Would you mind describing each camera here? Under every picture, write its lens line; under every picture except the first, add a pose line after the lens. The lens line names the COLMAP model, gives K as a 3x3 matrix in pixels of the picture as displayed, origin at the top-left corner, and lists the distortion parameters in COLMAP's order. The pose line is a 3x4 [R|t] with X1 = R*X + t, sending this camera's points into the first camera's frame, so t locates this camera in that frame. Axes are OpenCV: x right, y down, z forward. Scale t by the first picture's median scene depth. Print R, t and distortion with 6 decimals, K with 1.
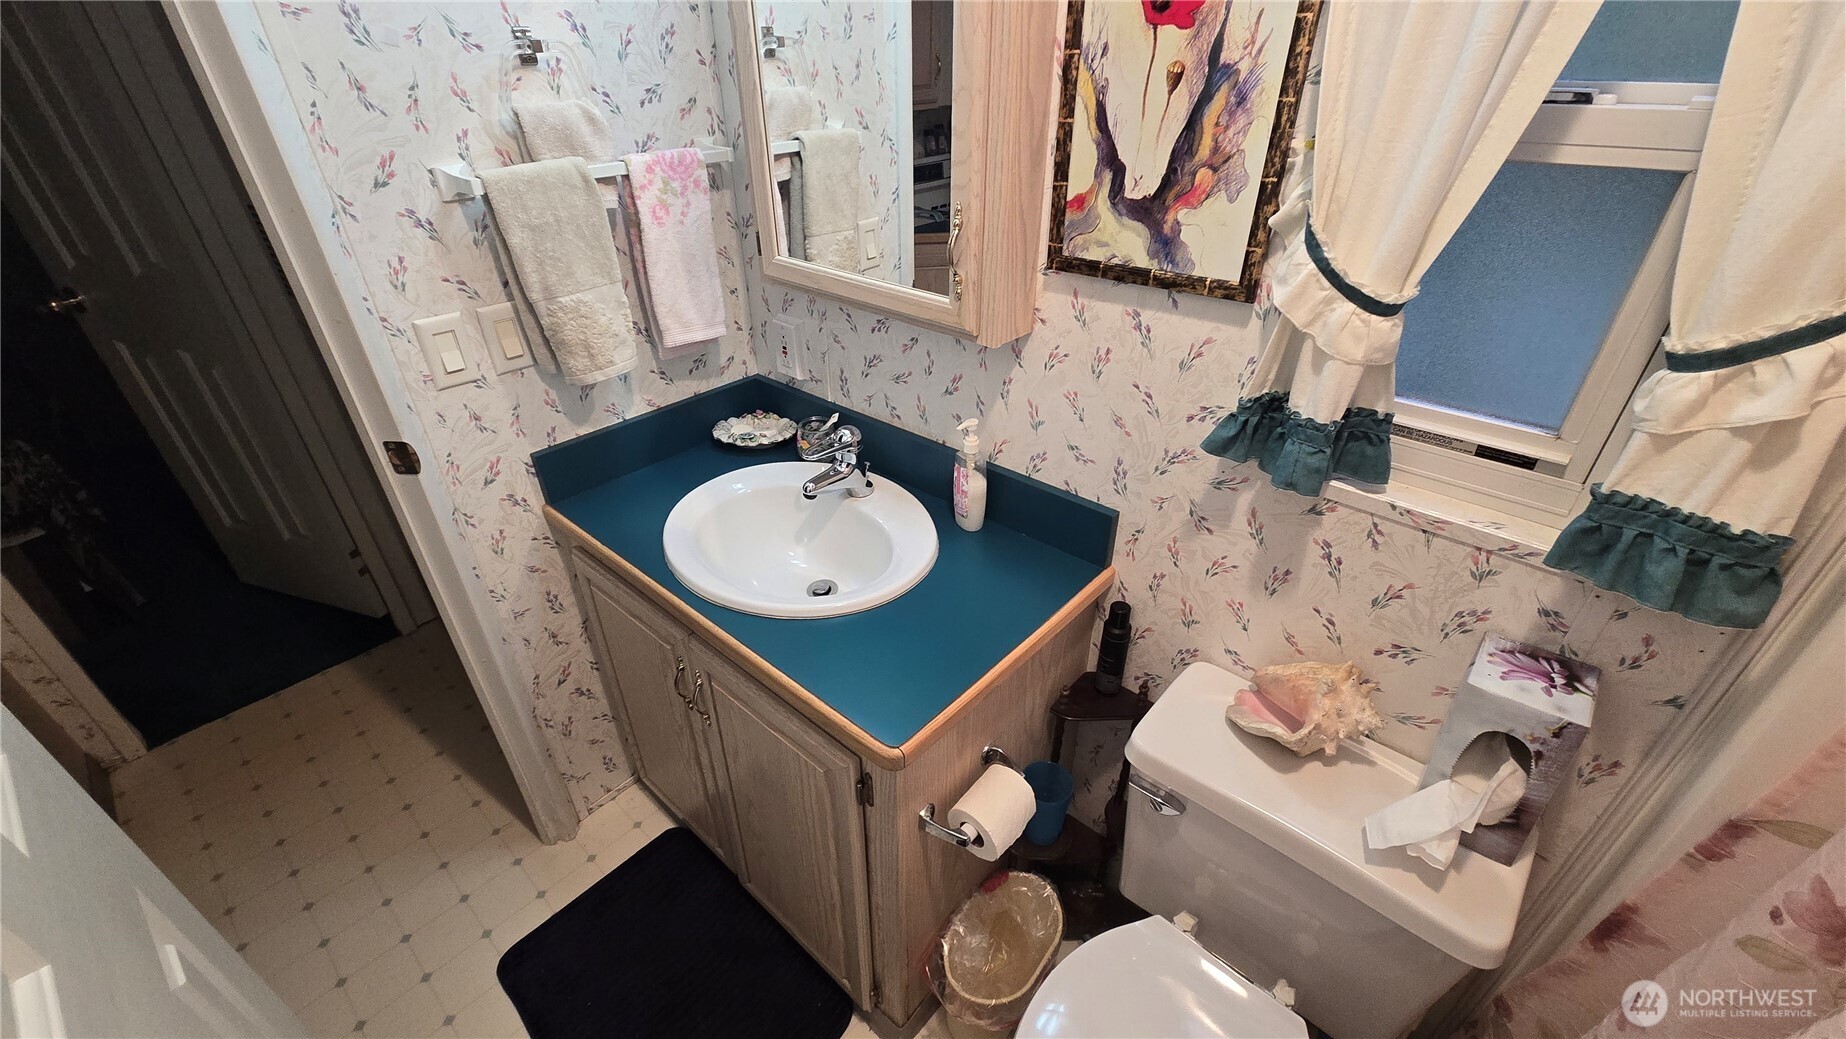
lens RADIAL K [[750.5, 0, 924.8], [0, 750.5, 525.7], [0, 0, 1]] dist [0.002011, -0.001120]
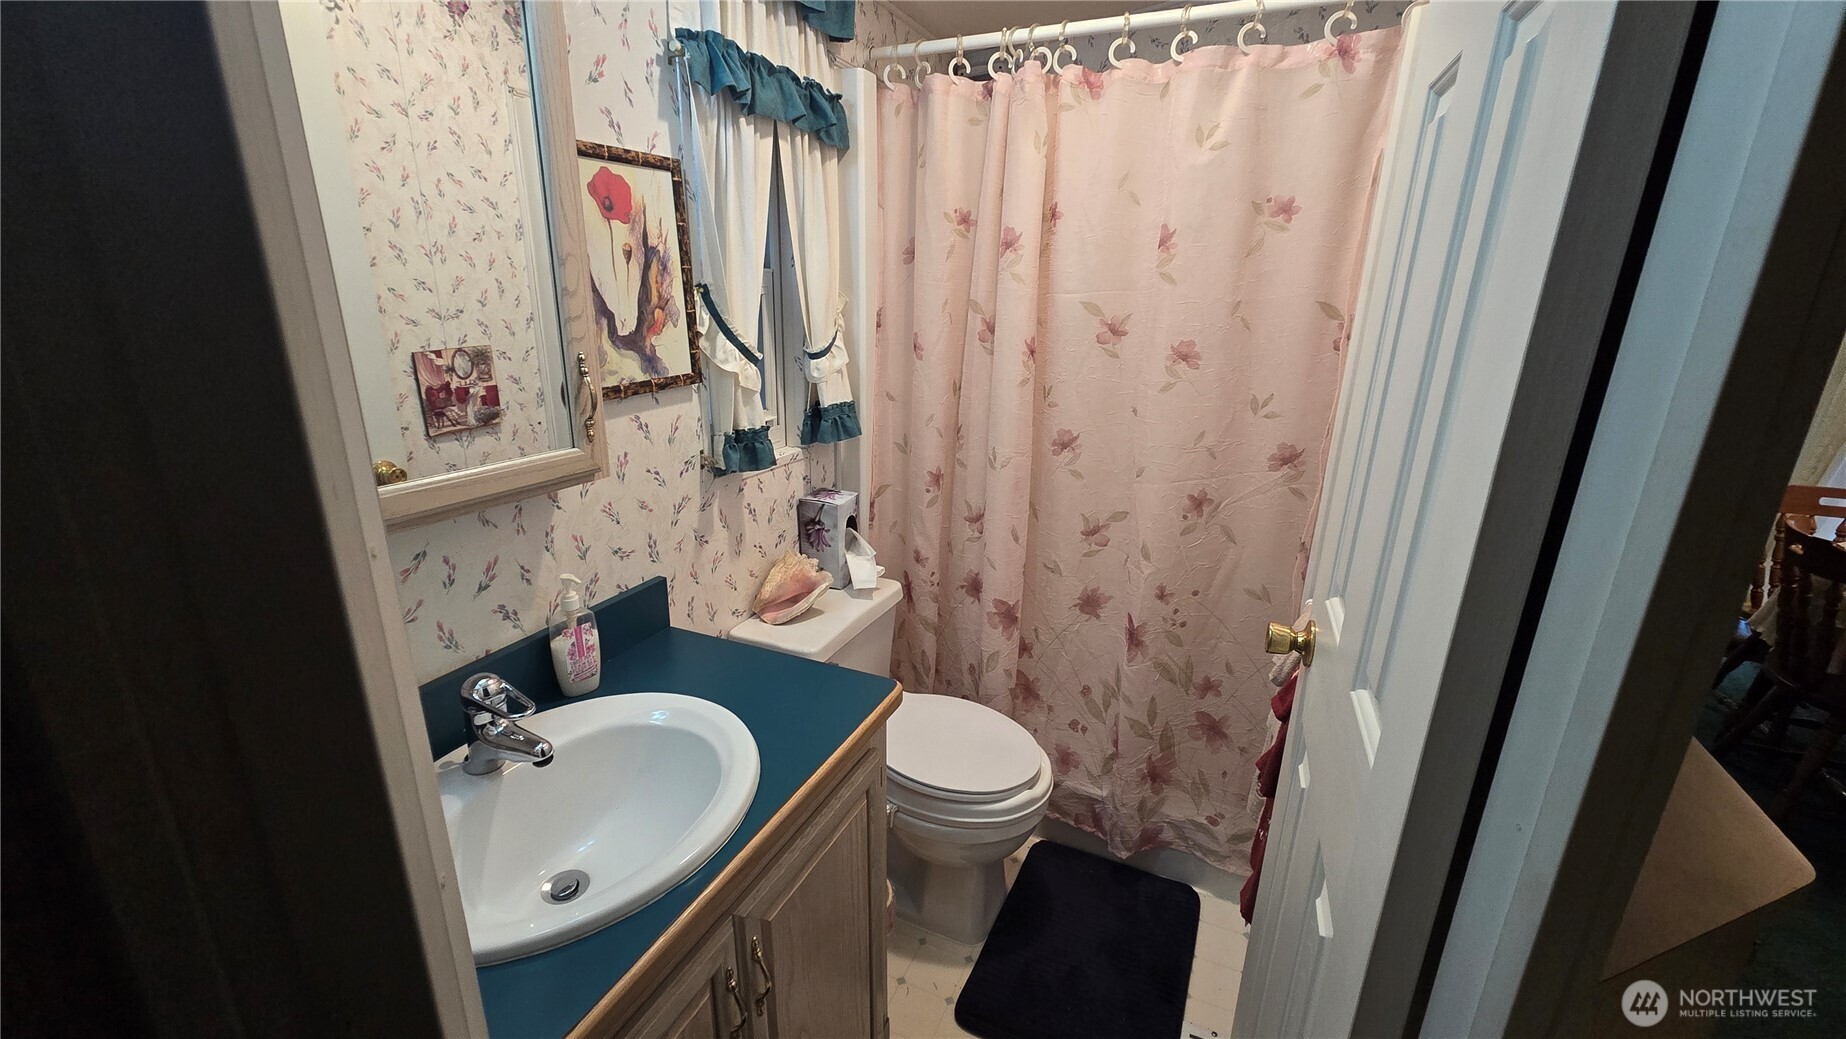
lens RADIAL K [[750.5, 0, 925.6], [0, 750.5, 521.2], [0, 0, 1]] dist [0.002011, -0.001120]
pose [[-0.305657, -0.285356, 0.908375, -1.212430], [0.498746, 0.764693, 0.408042, -0.465528], [-0.811065, 0.577769, -0.091414, 0.887818]]
